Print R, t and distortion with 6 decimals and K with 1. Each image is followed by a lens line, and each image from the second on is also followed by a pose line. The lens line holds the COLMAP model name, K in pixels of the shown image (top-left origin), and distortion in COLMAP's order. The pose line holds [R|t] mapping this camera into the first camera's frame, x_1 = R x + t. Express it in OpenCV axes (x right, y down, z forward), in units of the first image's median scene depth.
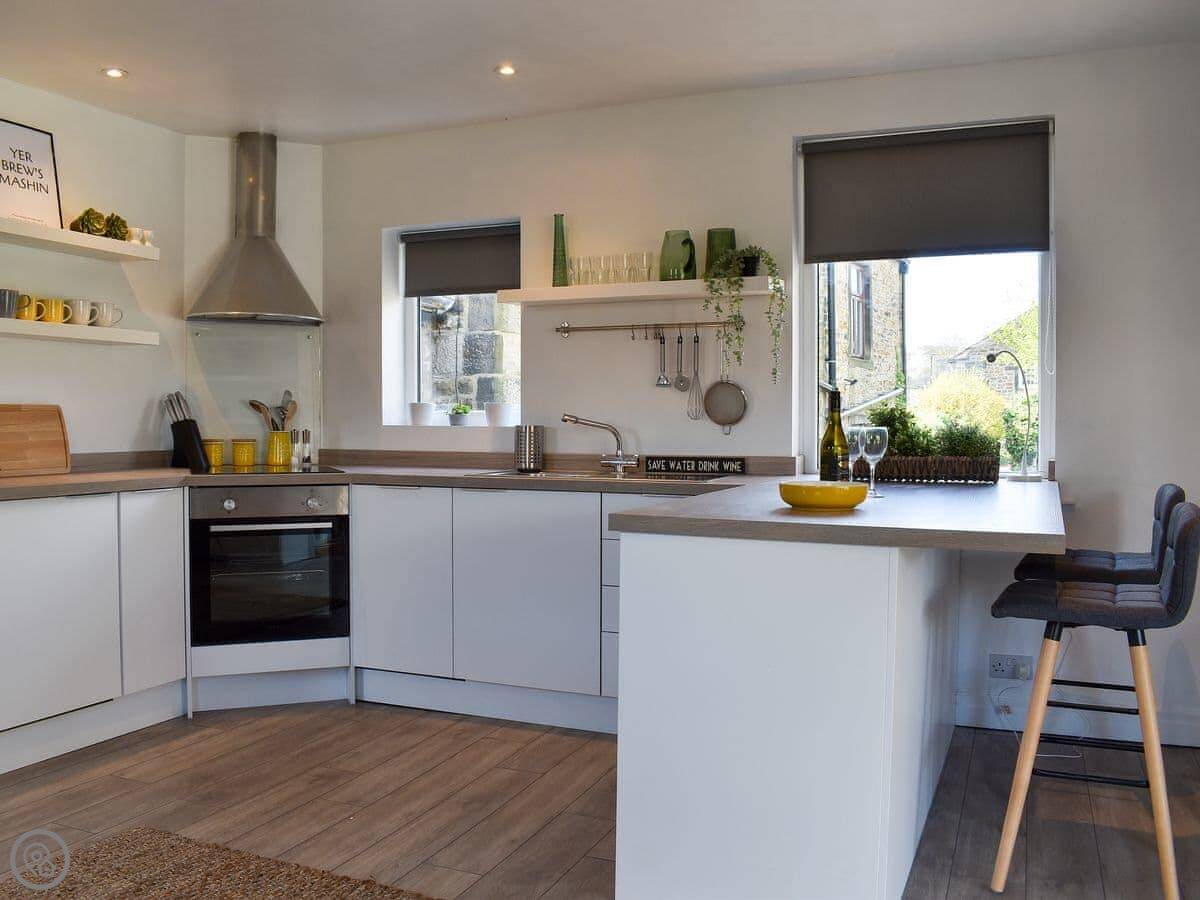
lens RADIAL K [[1038.9, 0, 600.0], [0, 1038.9, 450.0], [0, 0, 1]] dist [-0.085797, 0.004061]
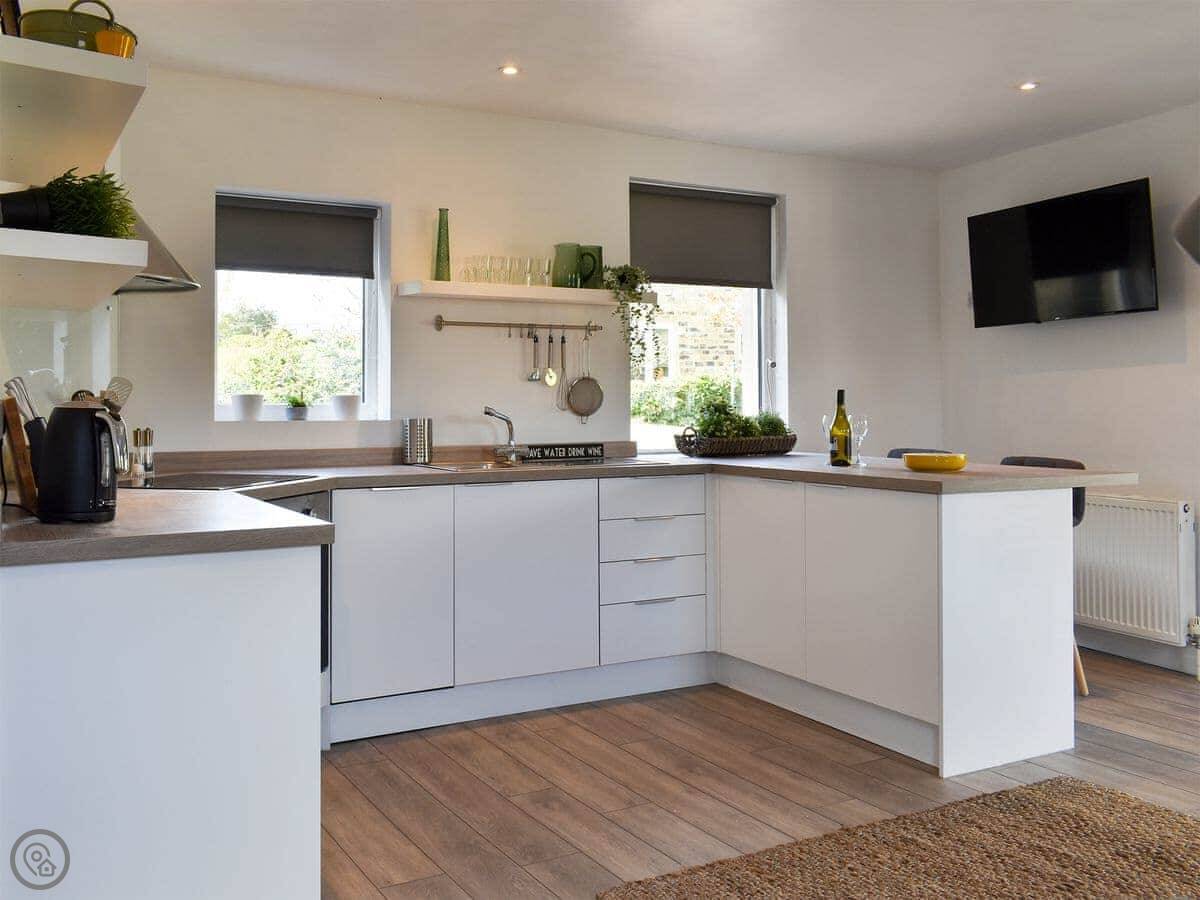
lens RADIAL K [[1028.1, 0, 538.8], [0, 1028.1, 387.2], [0, 0, 1]] dist [-0.001357, 0.001676]
pose [[0.637499, 0.006065, 0.770427, -0.794370], [0.029167, 0.999062, -0.032000, -0.020582], [-0.769899, 0.042871, 0.636725, 0.315224]]
